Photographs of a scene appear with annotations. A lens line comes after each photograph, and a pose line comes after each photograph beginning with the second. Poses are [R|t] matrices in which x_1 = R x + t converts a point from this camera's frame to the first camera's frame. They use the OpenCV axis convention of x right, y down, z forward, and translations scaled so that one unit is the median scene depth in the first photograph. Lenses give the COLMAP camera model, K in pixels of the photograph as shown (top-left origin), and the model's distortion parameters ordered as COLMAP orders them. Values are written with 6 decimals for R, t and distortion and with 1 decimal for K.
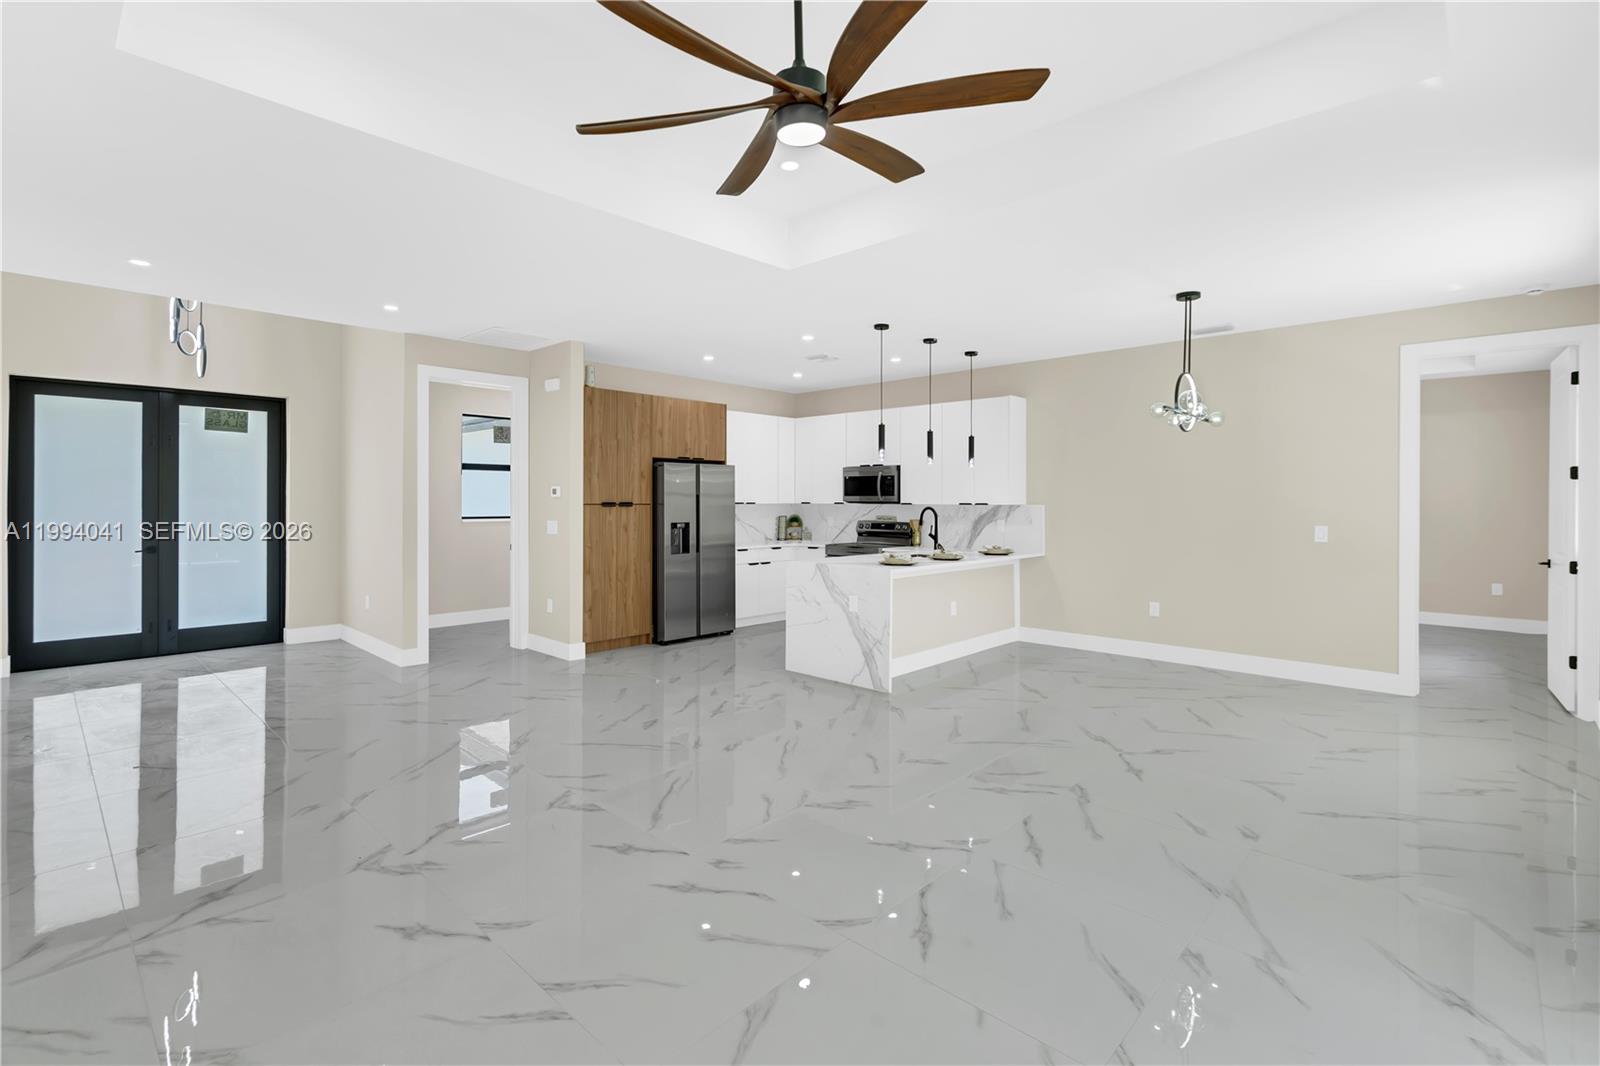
lens RADIAL K [[731.1, 0, 794.8], [0, 731.1, 502.0], [0, 0, 1]] dist [-0.009978, 0.000665]
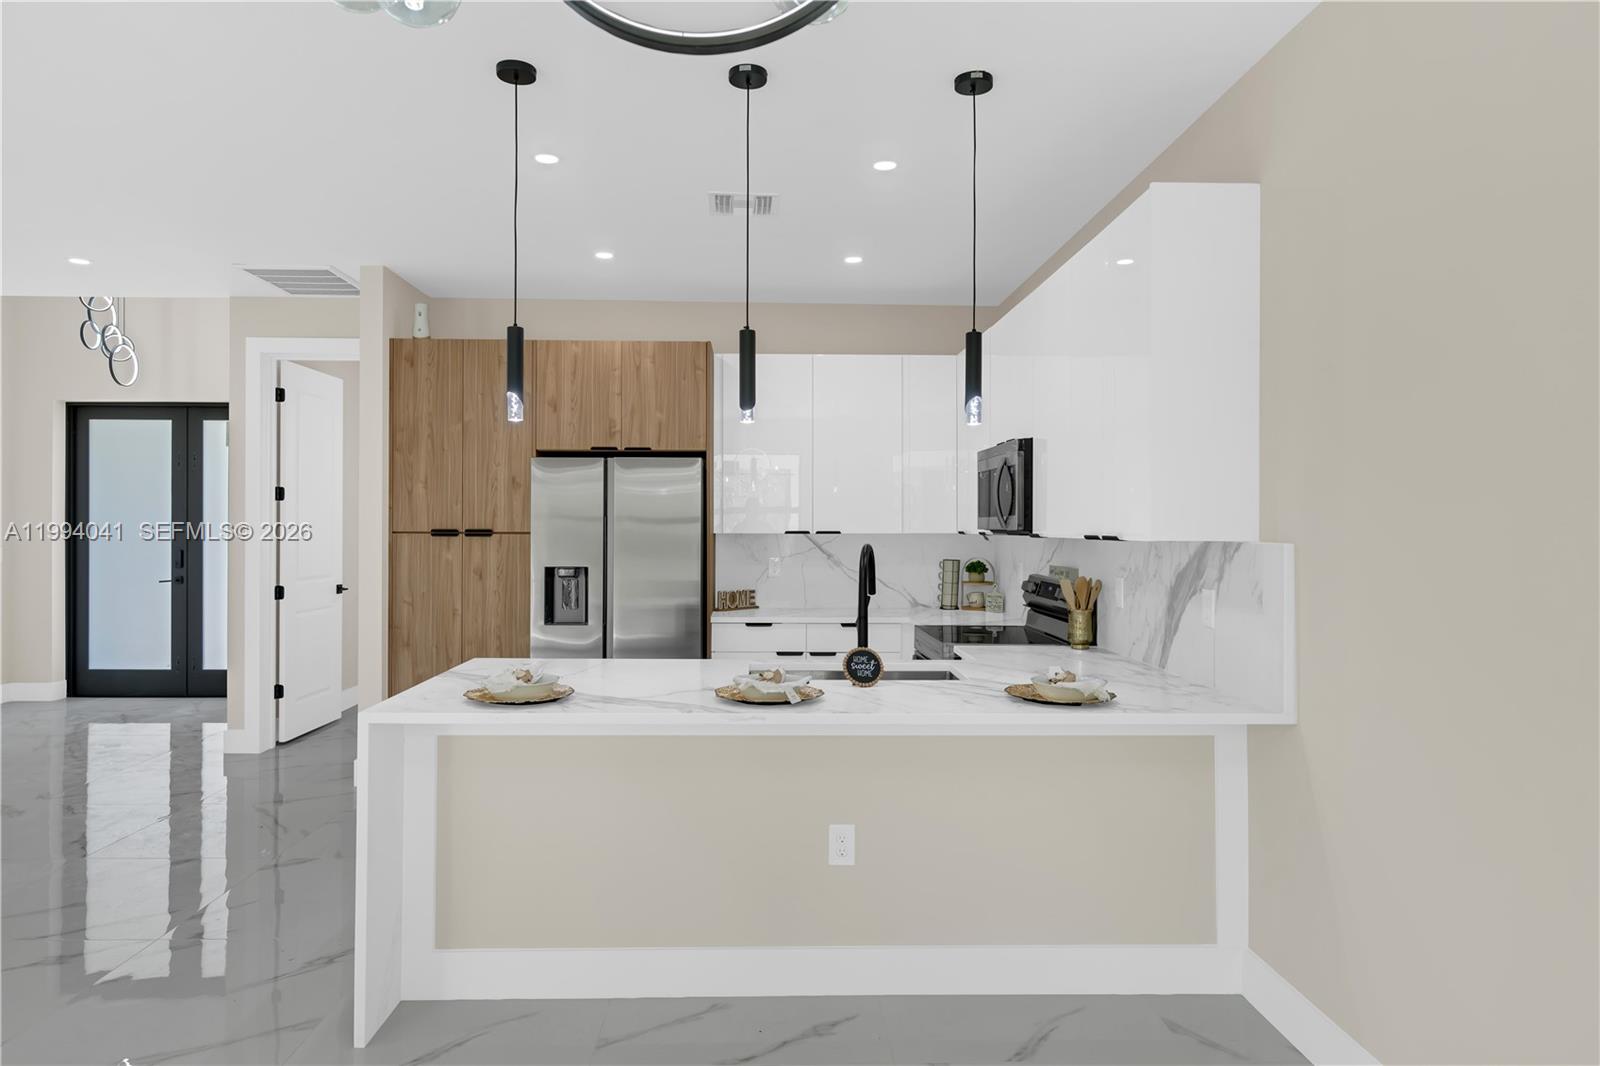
lens RADIAL K [[972.5, 0, 791.6], [0, 972.5, 526.2], [0, 0, 1]] dist [0.000151, -0.000841]
pose [[0.708642, 0.000172, -0.705569, 0.487154], [-0.003746, 0.999987, -0.003518, -0.000342], [0.705559, 0.005137, 0.708633, 0.621750]]
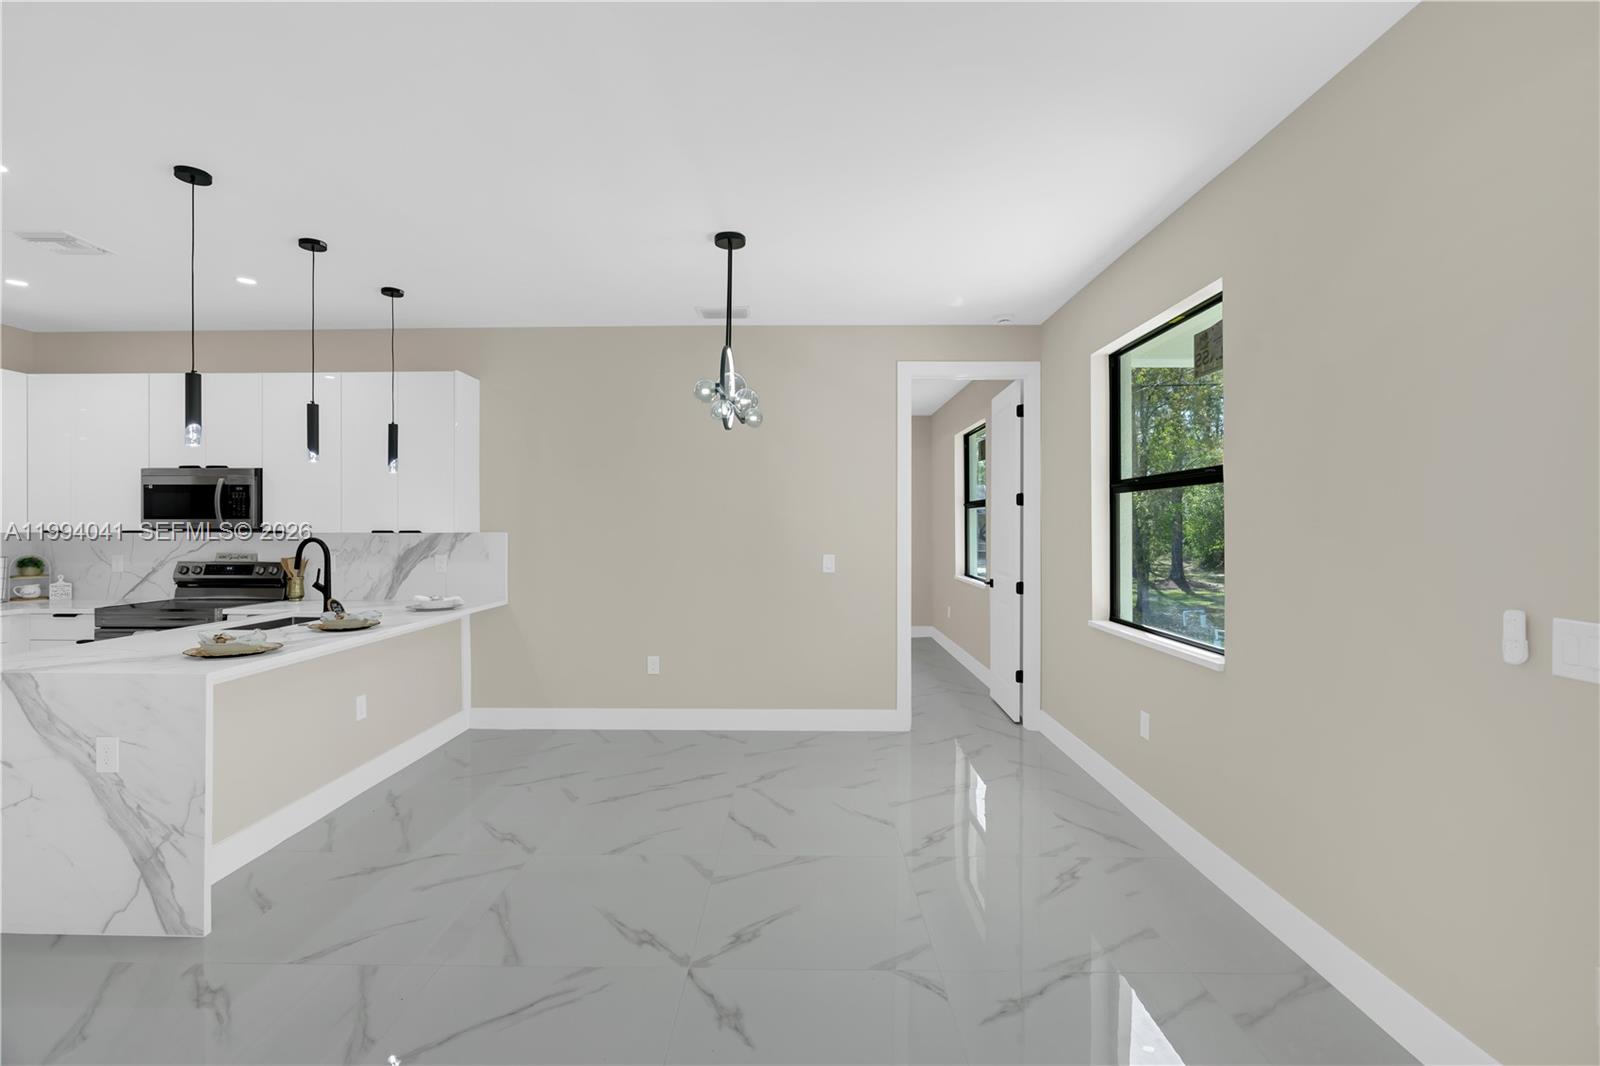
lens RADIAL K [[723.2, 0, 790.7], [0, 723.2, 525.5], [0, 0, 1]] dist [-0.015136, 0.006656]
pose [[0.735422, -0.002155, 0.677606, 0.072764], [0.003765, 0.999993, -0.000906, -0.000848], [-0.677599, 0.003217, 0.735425, 0.310458]]
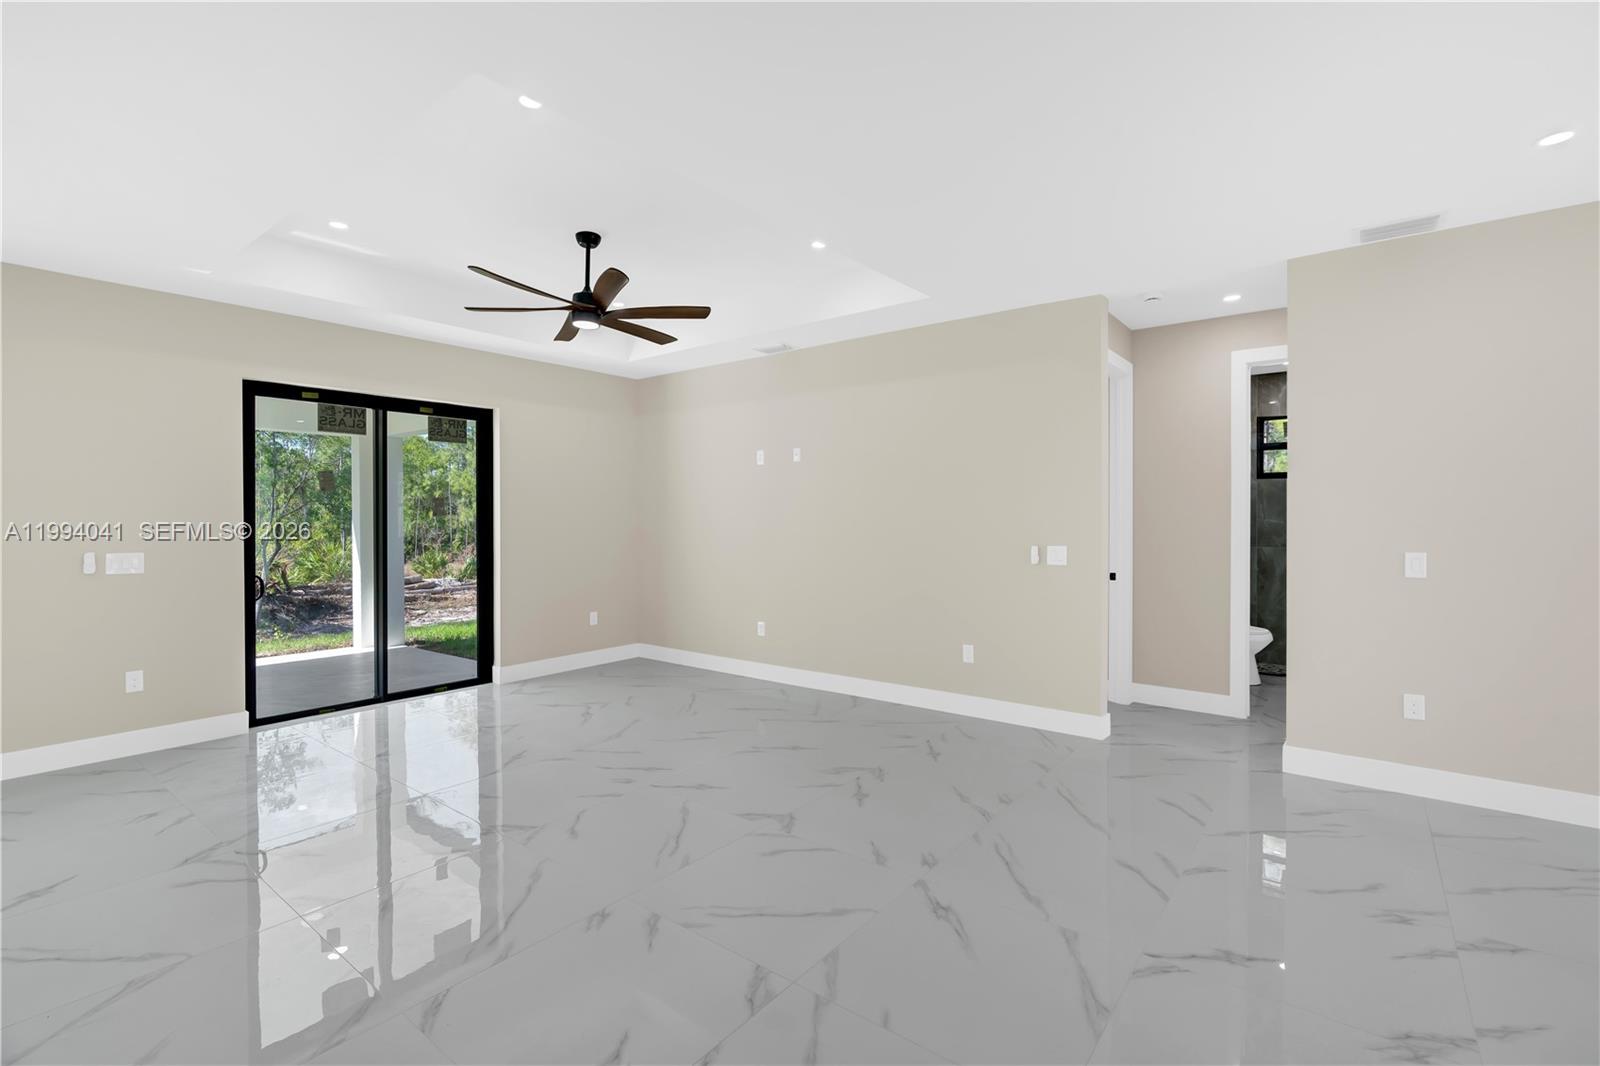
lens RADIAL K [[723.2, 0, 790.7], [0, 723.2, 525.5], [0, 0, 1]] dist [-0.015136, 0.006656]
pose [[-0.996529, 0.000424, -0.083249, -0.120186], [-0.000652, 0.999917, 0.012896, -0.003059], [0.083248, 0.012905, -0.996445, 0.967807]]
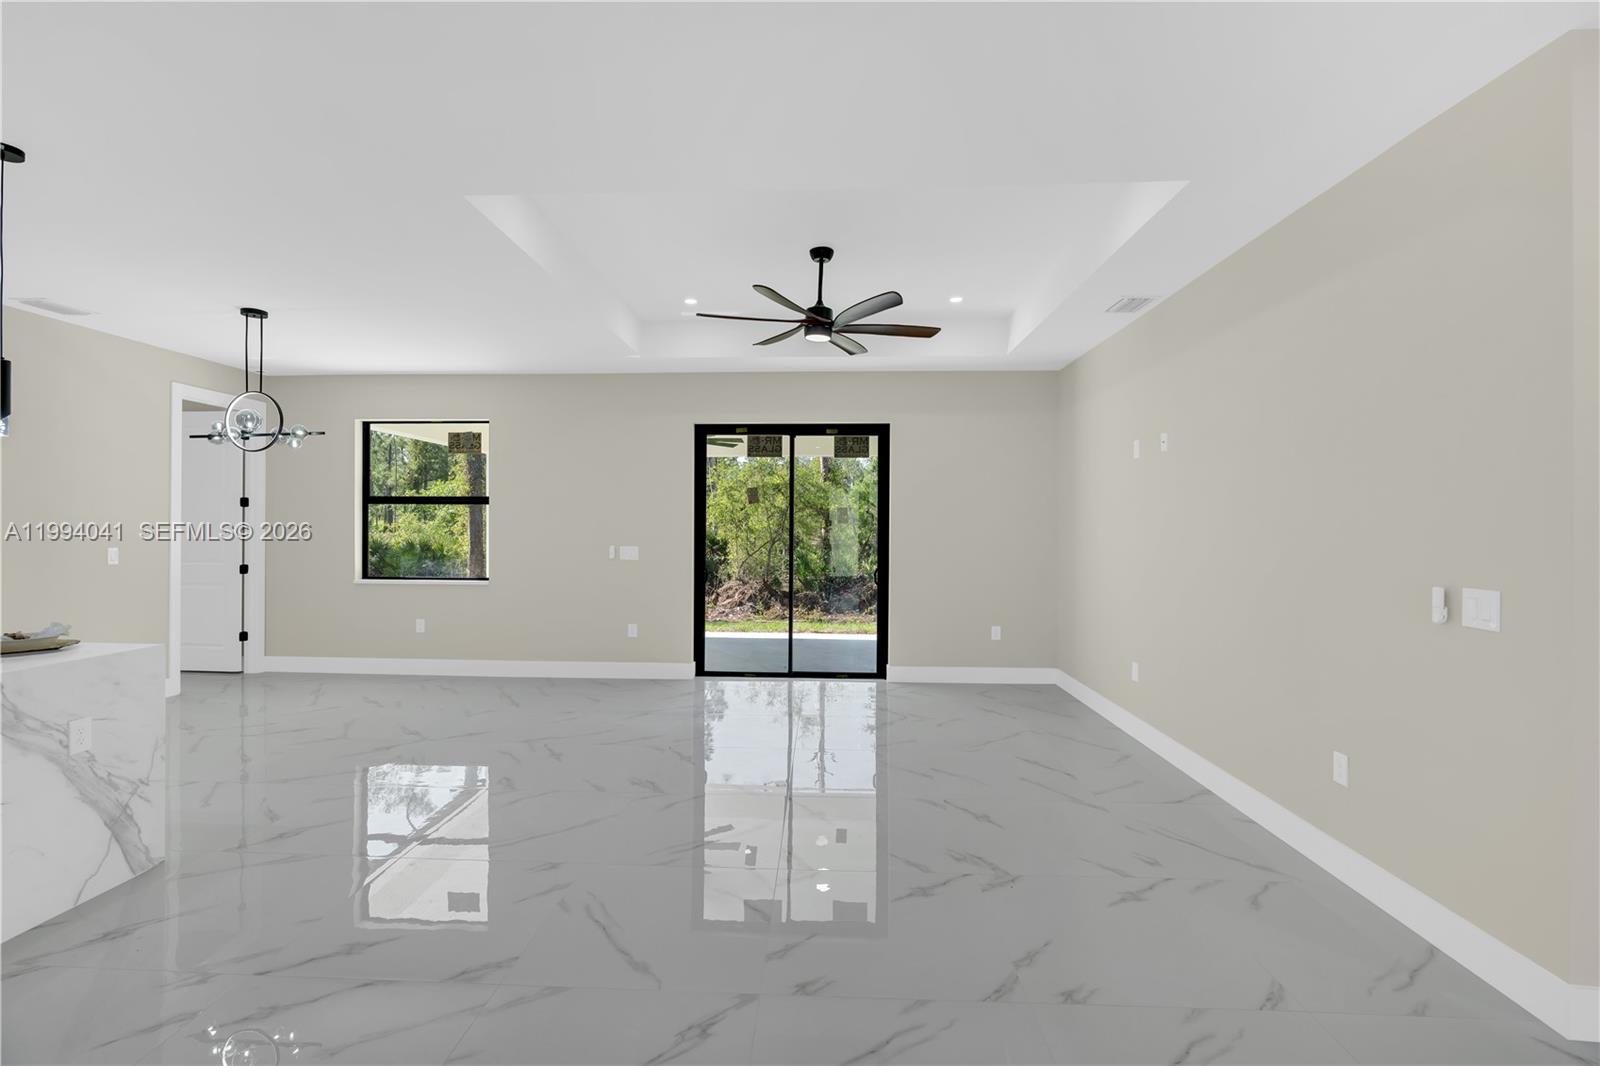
lens RADIAL K [[726.6, 0, 784.3], [0, 726.6, 516.0], [0, 0, 1]] dist [0.004759, 0.000480]
pose [[-0.642989, 0.003187, 0.765869, -0.475208], [-0.005422, 0.999947, -0.008713, -0.003630], [-0.765856, -0.009755, -0.642938, 0.769398]]
